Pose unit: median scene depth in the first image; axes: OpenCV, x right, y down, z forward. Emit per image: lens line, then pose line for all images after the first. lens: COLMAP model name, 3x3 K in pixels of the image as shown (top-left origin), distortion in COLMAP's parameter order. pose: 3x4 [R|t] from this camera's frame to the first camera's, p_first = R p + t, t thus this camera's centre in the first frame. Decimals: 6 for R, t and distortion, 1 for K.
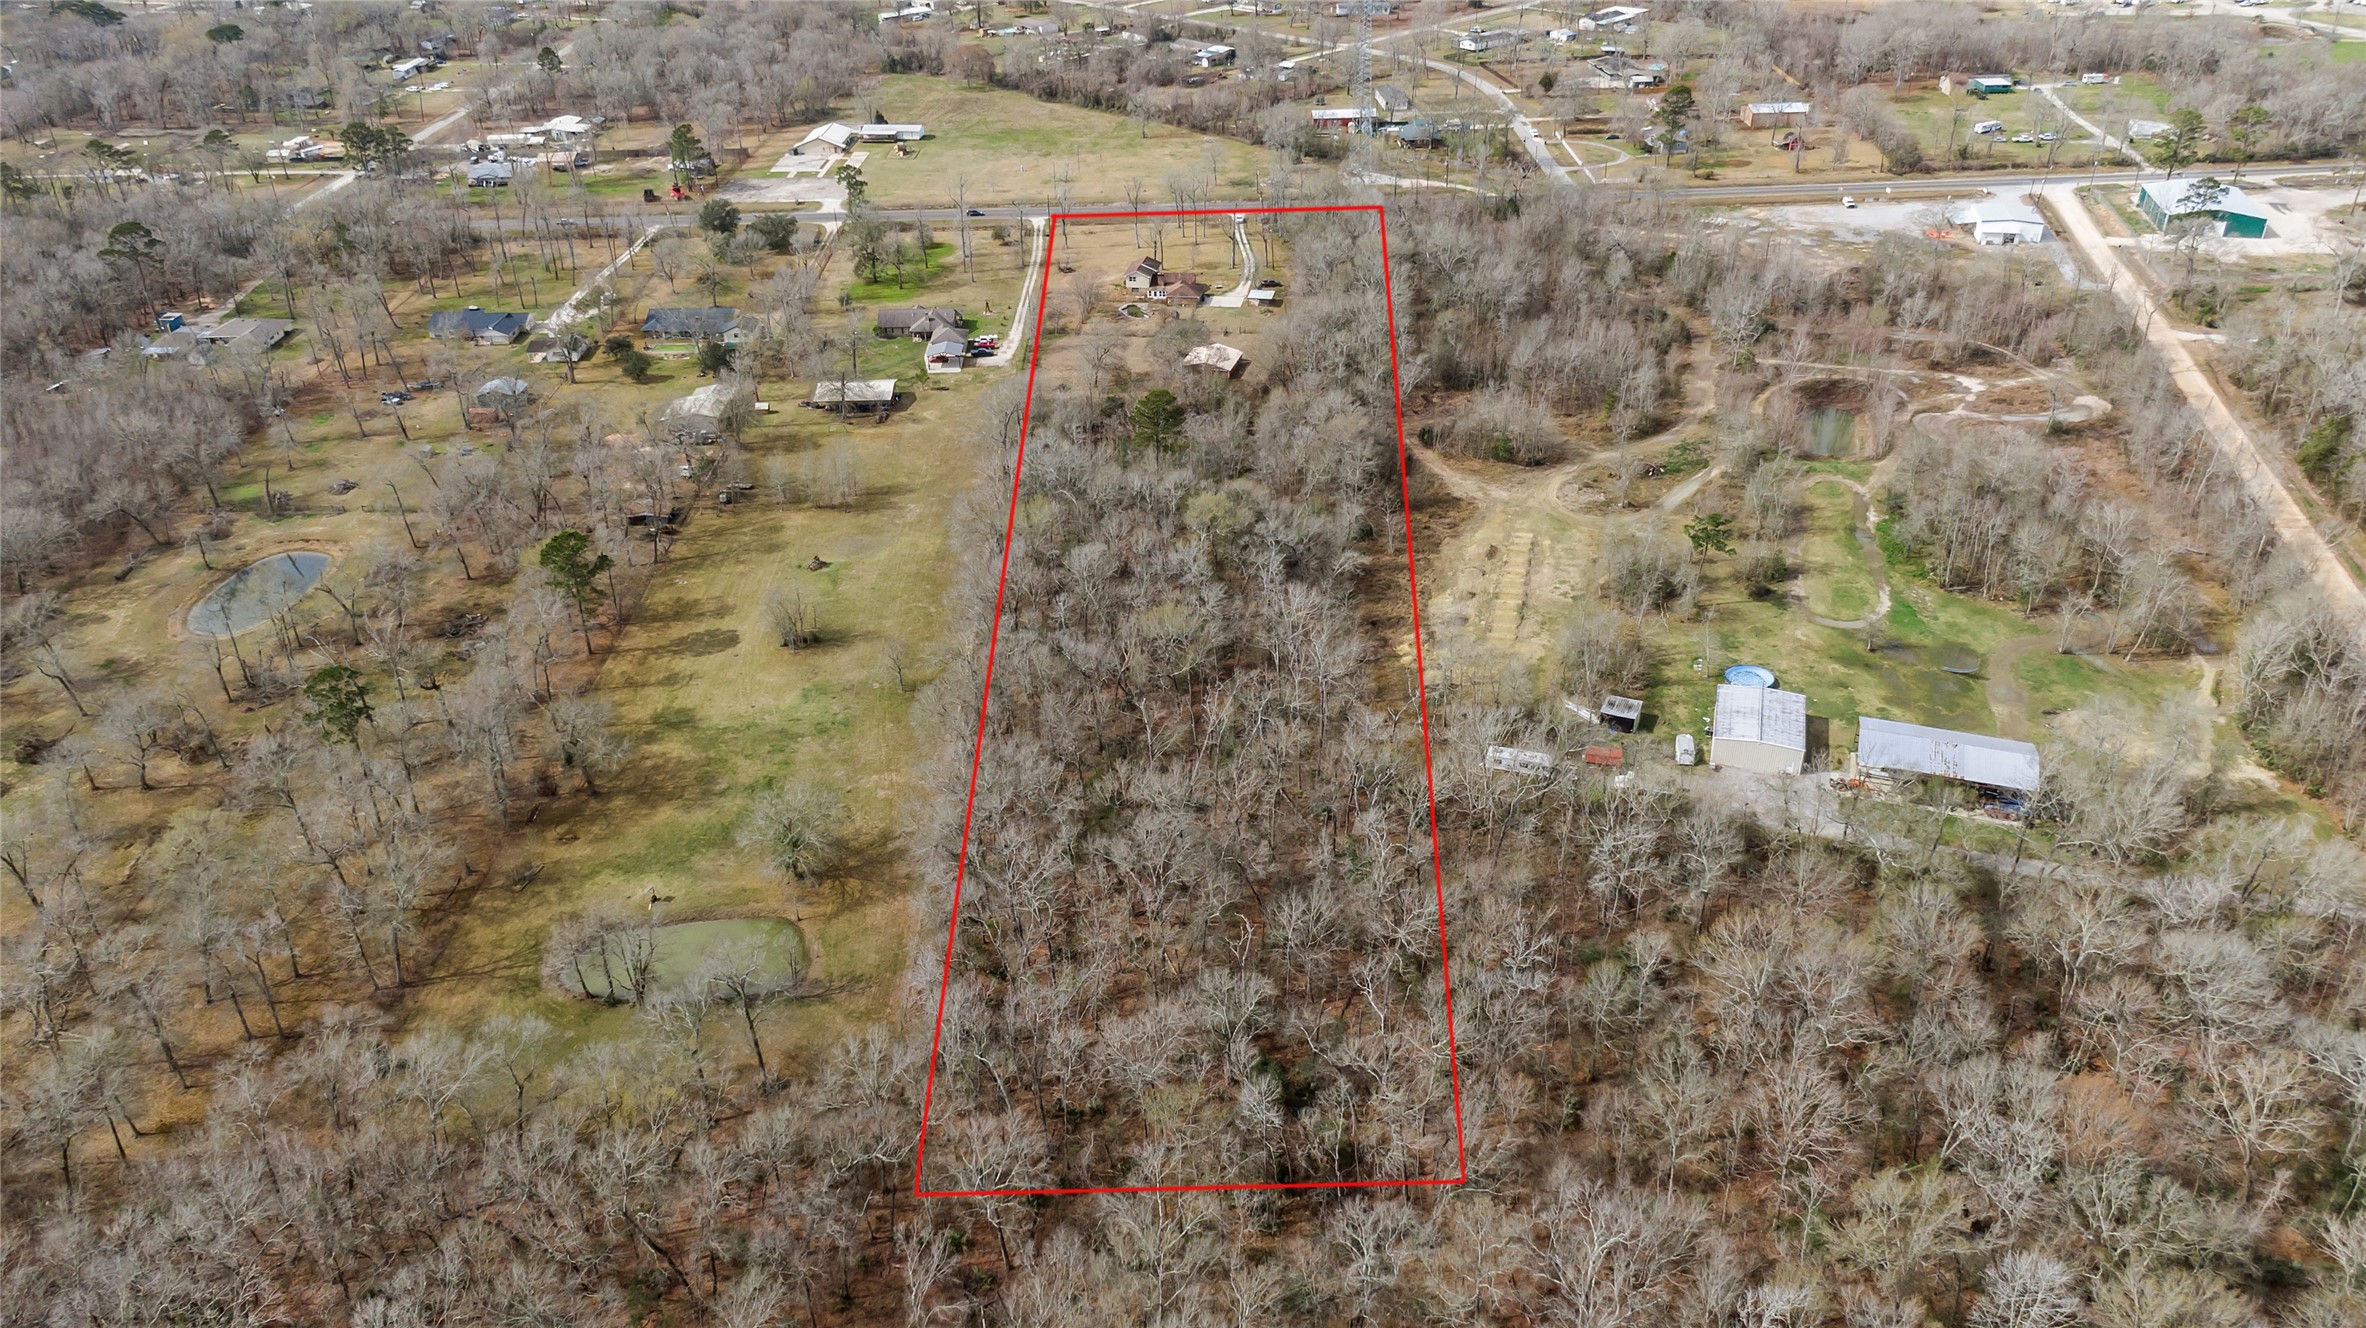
lens RADIAL K [[1698.5, 0, 1177.4], [0, 1698.5, 664.0], [0, 0, 1]] dist [0.035561, -0.045364]
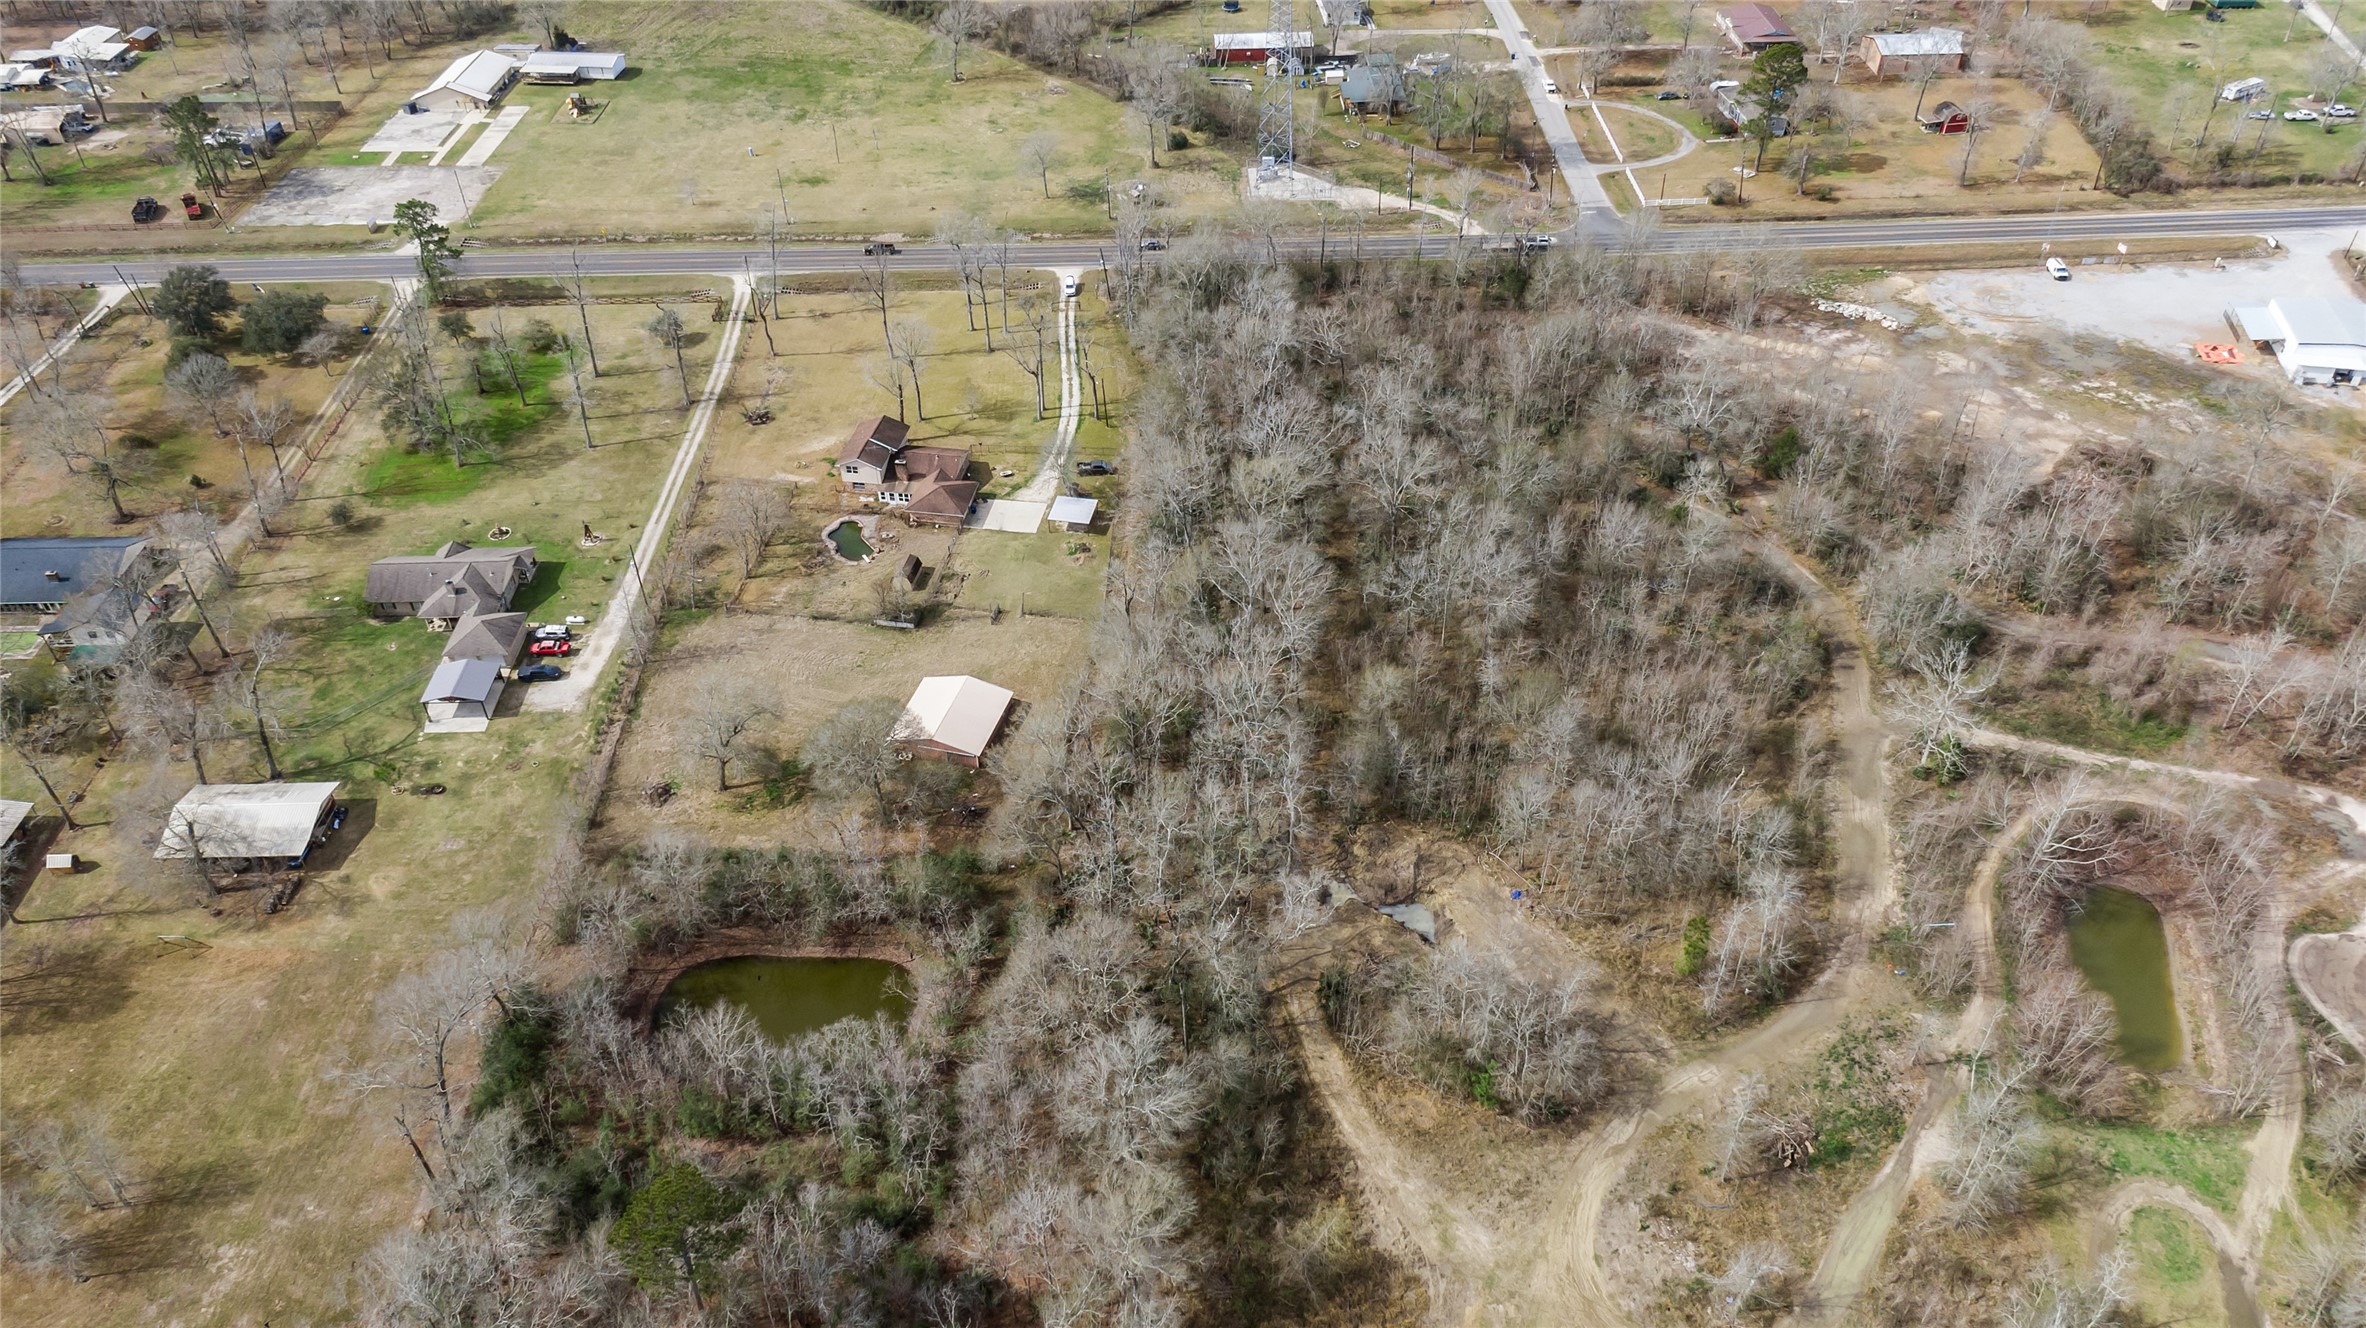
lens RADIAL K [[1698.5, 0, 1191.9], [0, 1698.5, 664.6], [0, 0, 1]] dist [0.035561, -0.045364]
pose [[0.999811, -0.002521, 0.019279, 0.069081], [-0.000404, 0.988651, 0.150229, -0.221447], [-0.019439, -0.150208, 0.988463, 0.375924]]
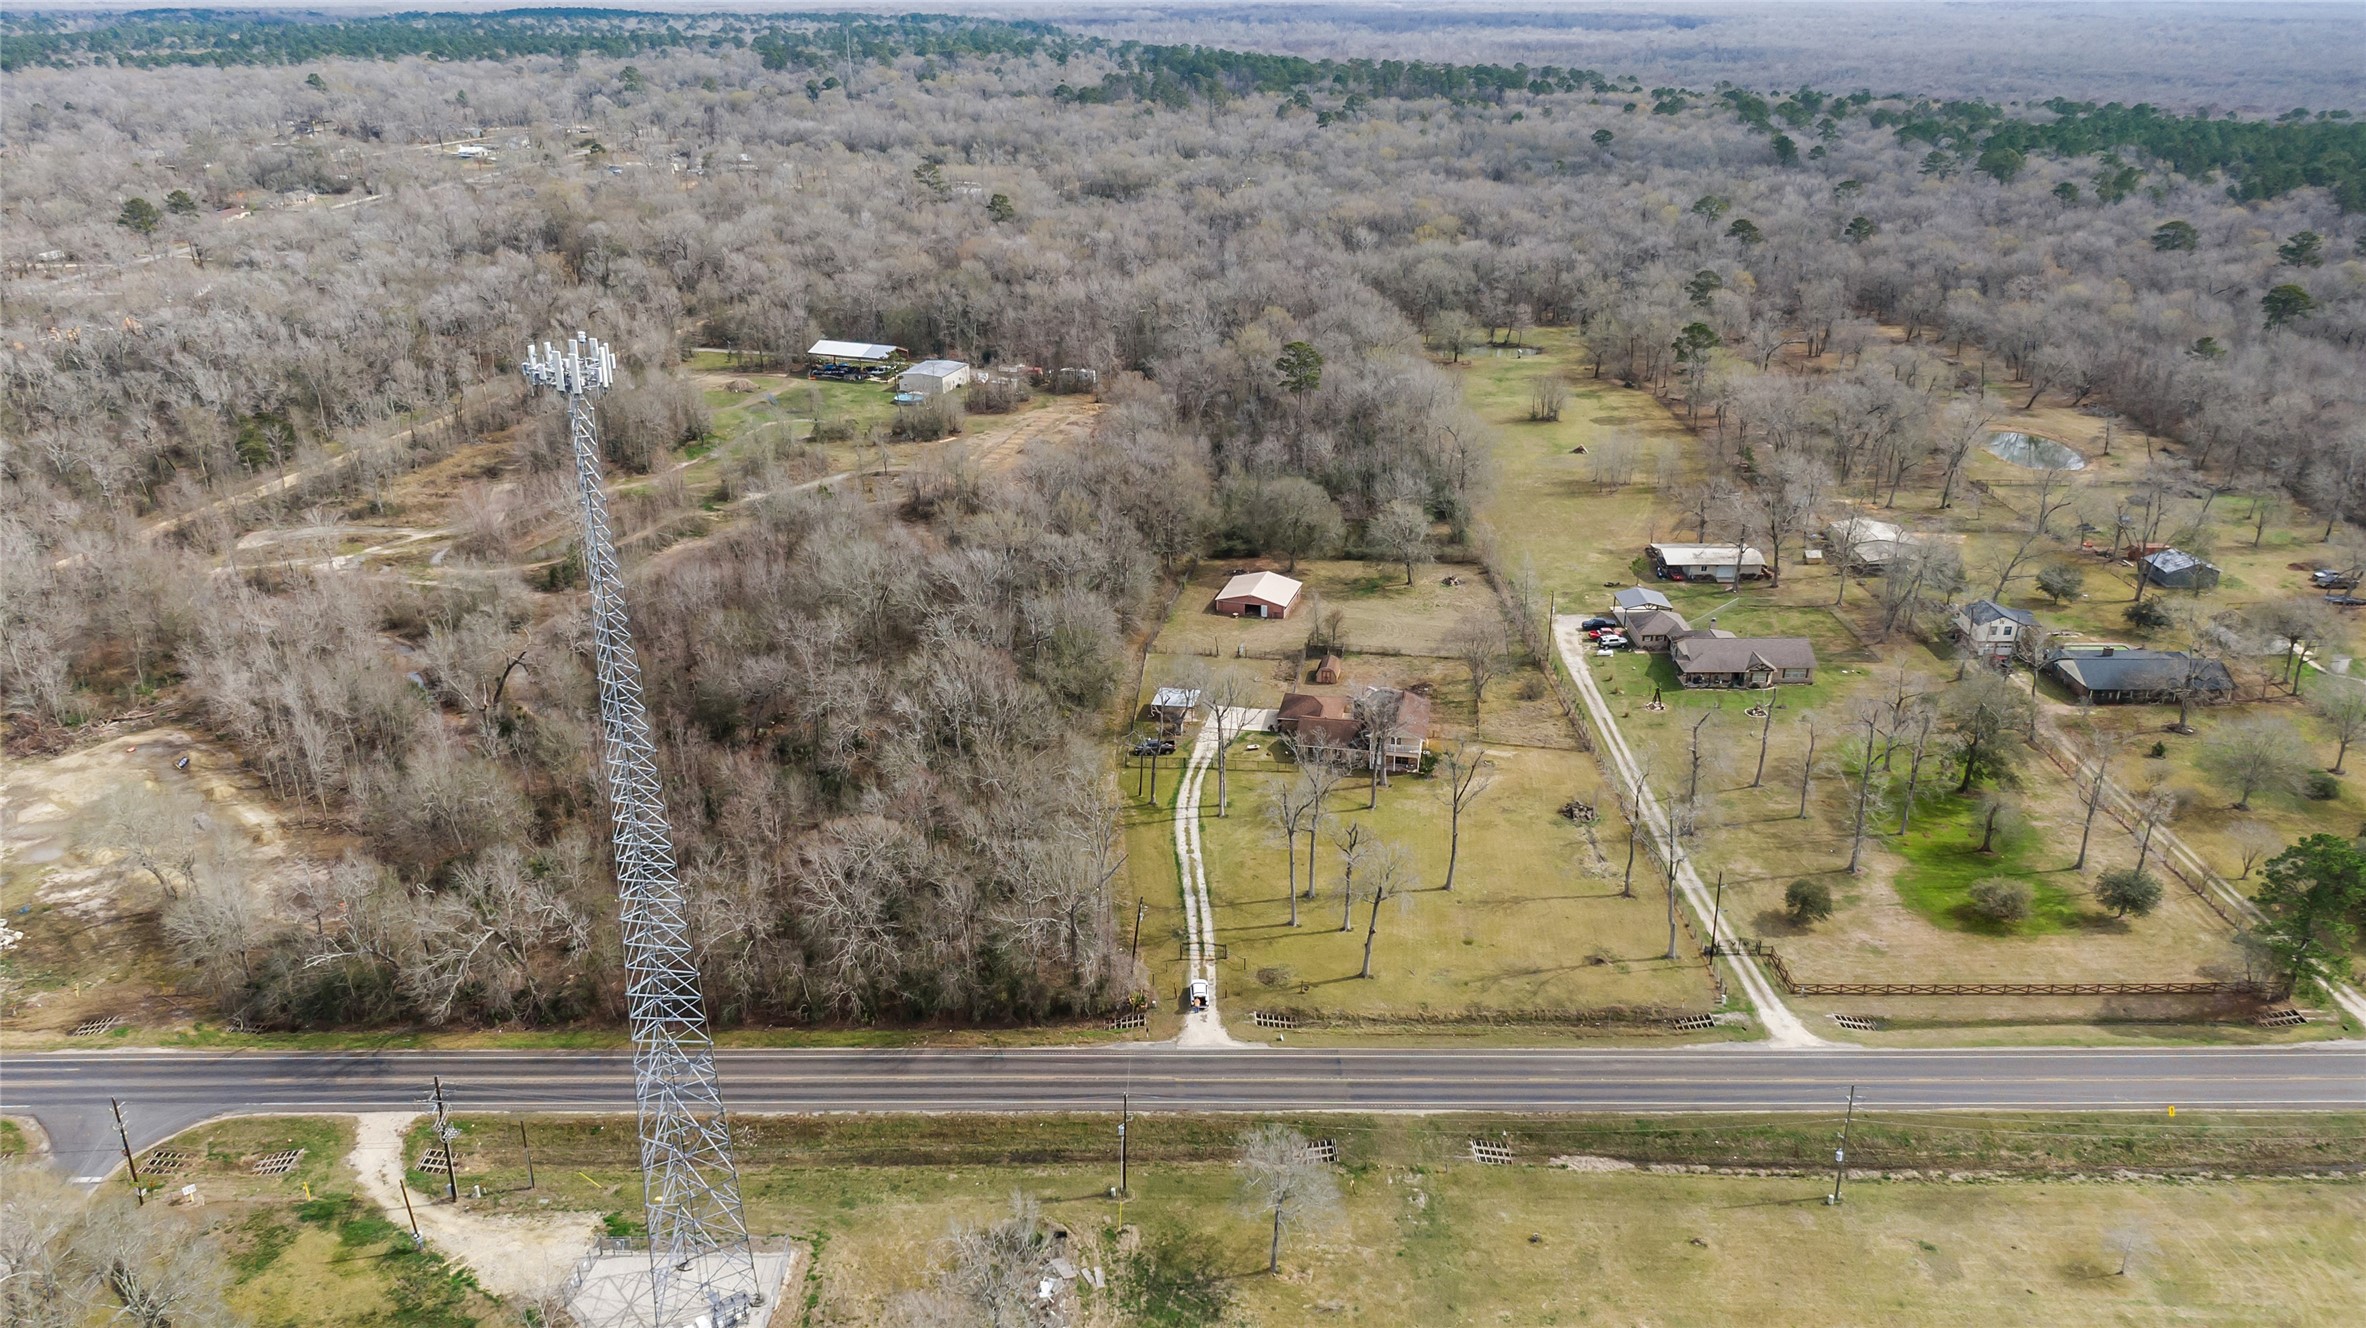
lens RADIAL K [[1698.5, 0, 1178.1], [0, 1698.5, 652.4], [0, 0, 1]] dist [0.035561, -0.045364]
pose [[-0.999633, 0.016540, 0.021433, 0.032612], [0.027073, 0.610760, 0.791353, -0.591663], [-0.000002, 0.791643, -0.610984, 1.170892]]
